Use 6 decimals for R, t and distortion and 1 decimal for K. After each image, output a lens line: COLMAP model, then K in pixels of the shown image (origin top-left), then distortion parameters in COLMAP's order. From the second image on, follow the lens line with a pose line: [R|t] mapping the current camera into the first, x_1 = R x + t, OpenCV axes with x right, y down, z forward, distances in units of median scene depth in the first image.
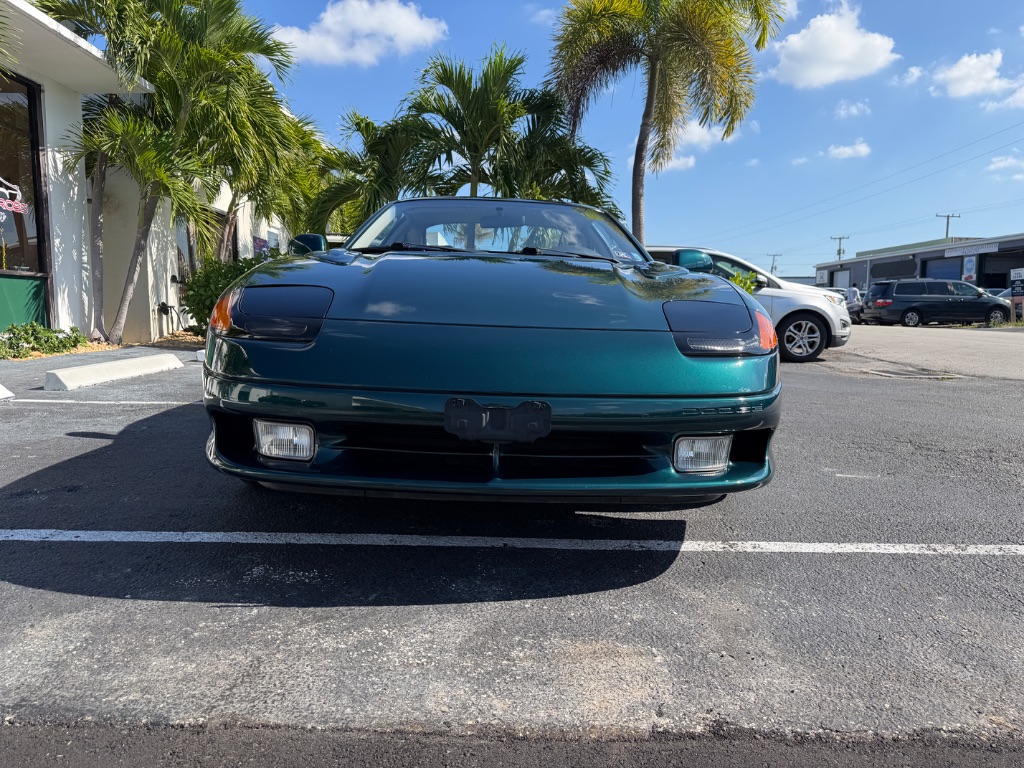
lens RADIAL K [[743.1, 0, 515.6], [0, 743.1, 390.3], [0, 0, 1]] dist [0.002795, -0.005085]
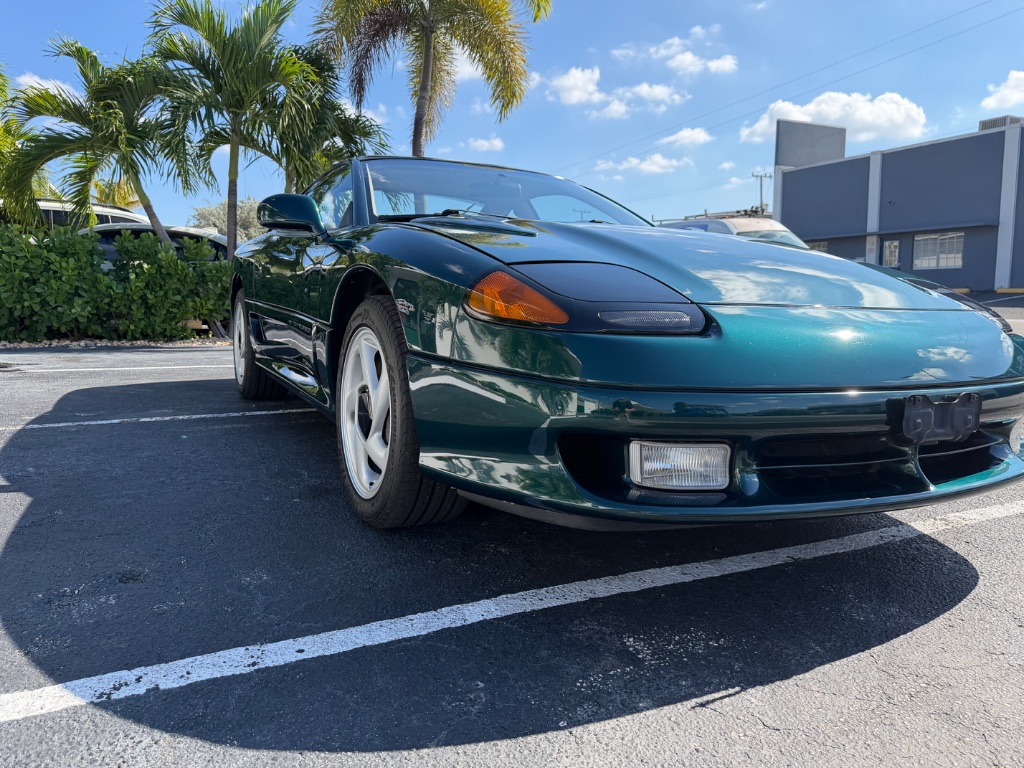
lens RADIAL K [[743.3, 0, 512.8], [0, 743.3, 389.1], [0, 0, 1]] dist [0.004035, -0.007395]
pose [[0.899608, -0.062065, 0.432265, -0.173164], [0.052643, 0.998043, 0.033742, -0.009927], [-0.433514, -0.007599, 0.901115, 0.087348]]
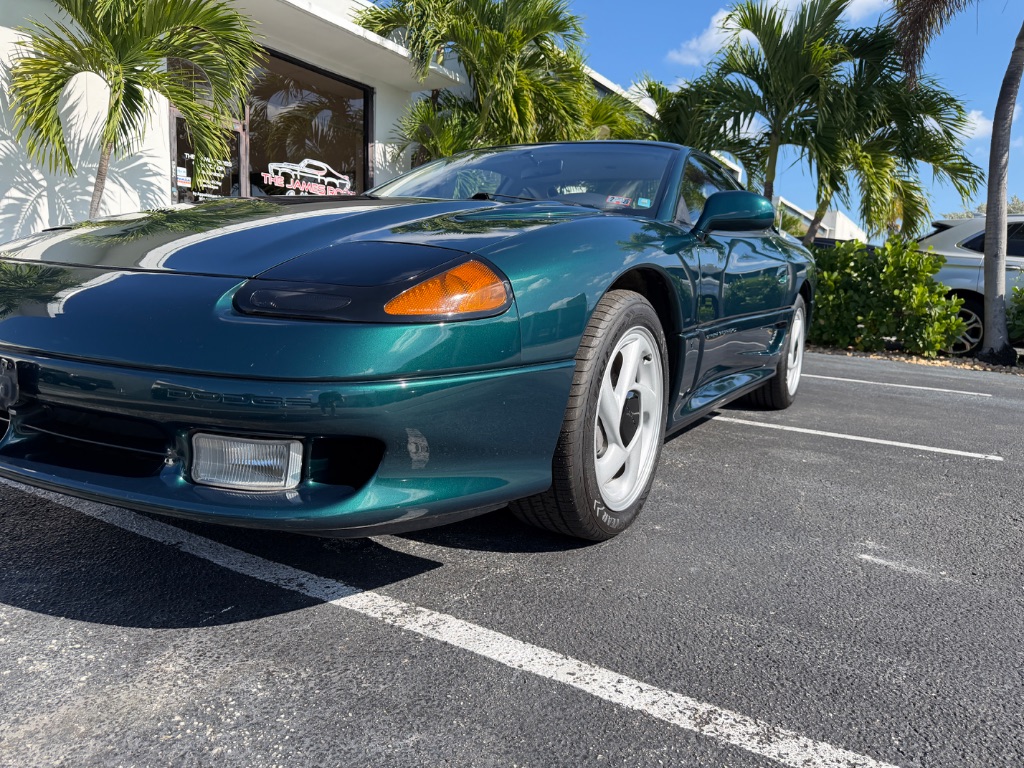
lens RADIAL K [[743.3, 0, 512.8], [0, 743.3, 389.1], [0, 0, 1]] dist [0.004035, -0.007395]
pose [[0.847473, 0.094941, -0.522279, 0.179407], [-0.087964, 0.995391, 0.038210, -0.006607], [0.523499, 0.013560, 0.851918, 0.123478]]
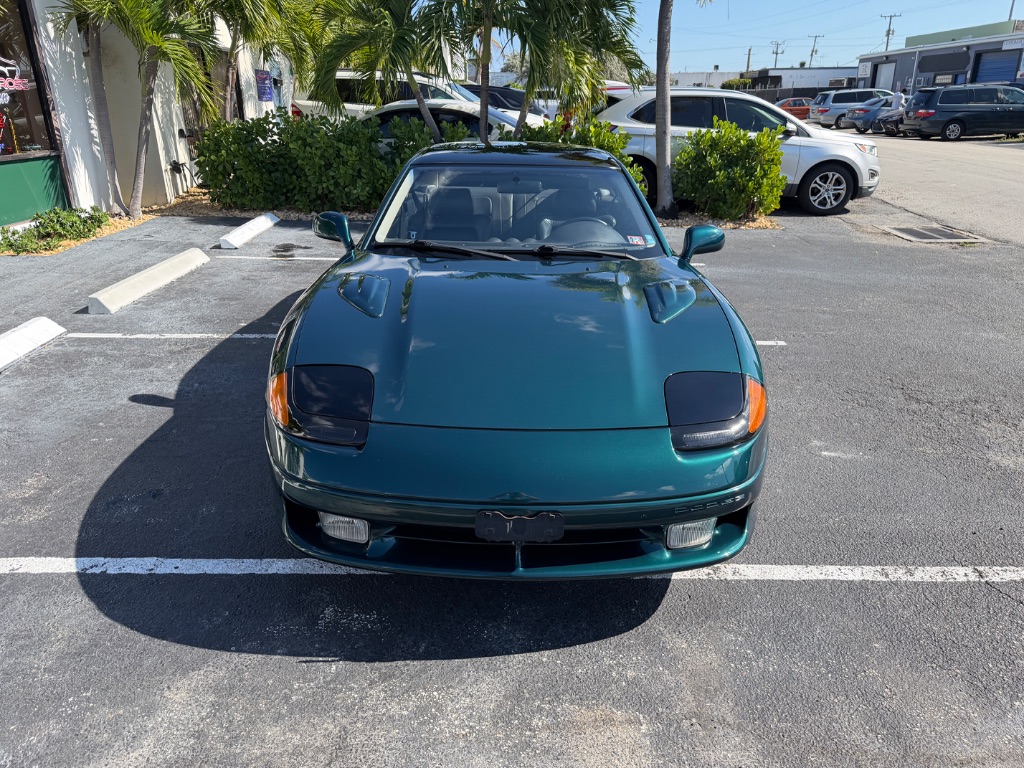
lens RADIAL K [[743.3, 0, 512.8], [0, 743.3, 389.1], [0, 0, 1]] dist [0.004035, -0.007395]
pose [[0.999594, -0.005016, -0.028042, -0.000130], [0.012318, 0.963695, 0.266721, -0.102106], [0.025686, -0.266958, 0.963366, -0.021684]]
